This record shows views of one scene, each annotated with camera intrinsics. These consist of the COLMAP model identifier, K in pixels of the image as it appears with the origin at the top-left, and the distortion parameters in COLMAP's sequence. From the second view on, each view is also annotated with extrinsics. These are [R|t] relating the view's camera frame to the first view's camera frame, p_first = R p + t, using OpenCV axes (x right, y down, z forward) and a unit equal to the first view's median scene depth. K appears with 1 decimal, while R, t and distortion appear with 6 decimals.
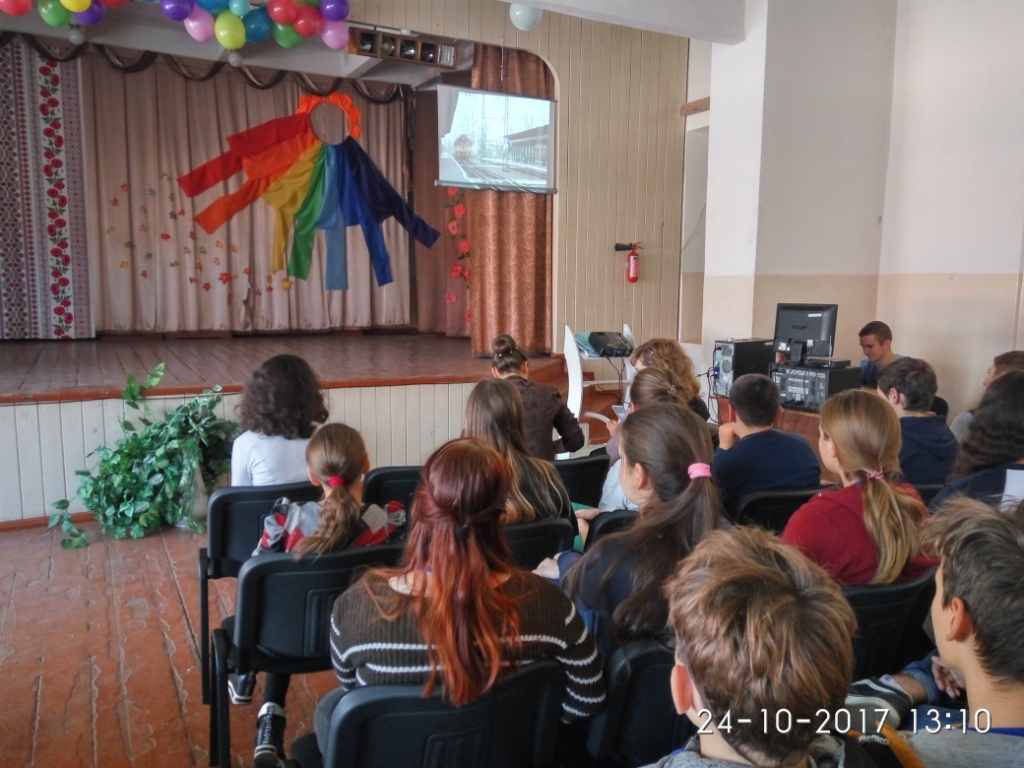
lens RADIAL K [[847.7, 0, 512.0], [0, 847.7, 384.0], [0, 0, 1]] dist [0.100126, -0.105723]
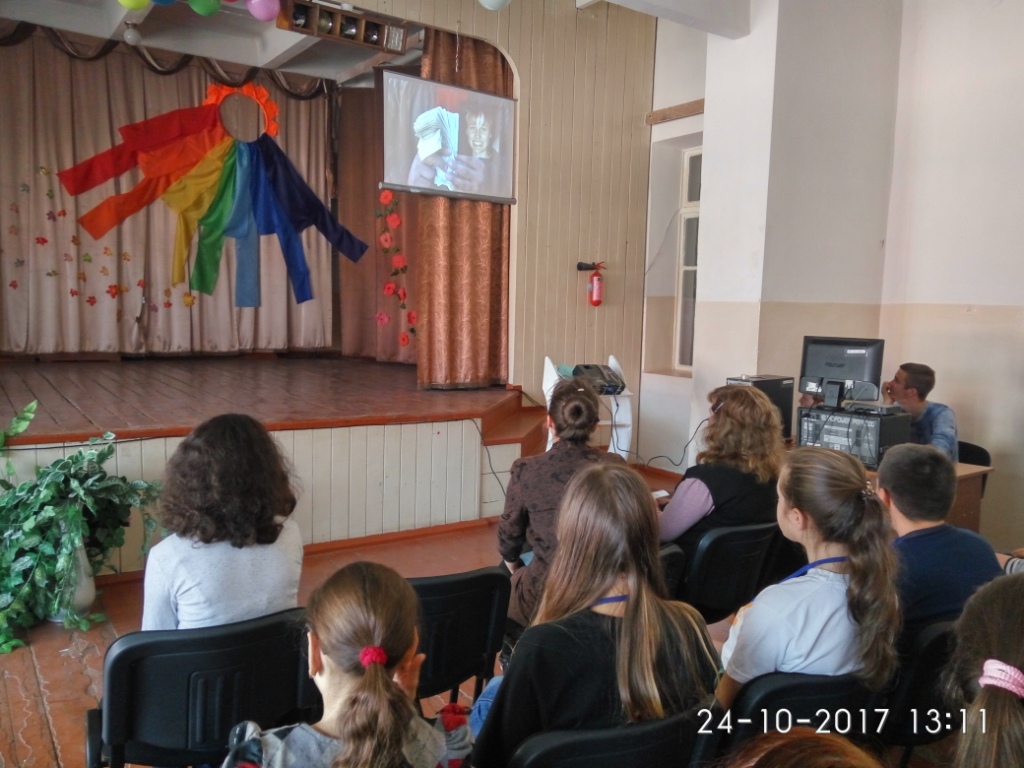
lens RADIAL K [[847.7, 0, 512.0], [0, 847.7, 384.0], [0, 0, 1]] dist [0.100126, -0.105723]
pose [[0.992990, 0.008707, 0.117878, -0.050405], [-0.006048, 0.999719, -0.022900, -0.016344], [-0.118044, 0.022026, 0.992764, 0.123628]]
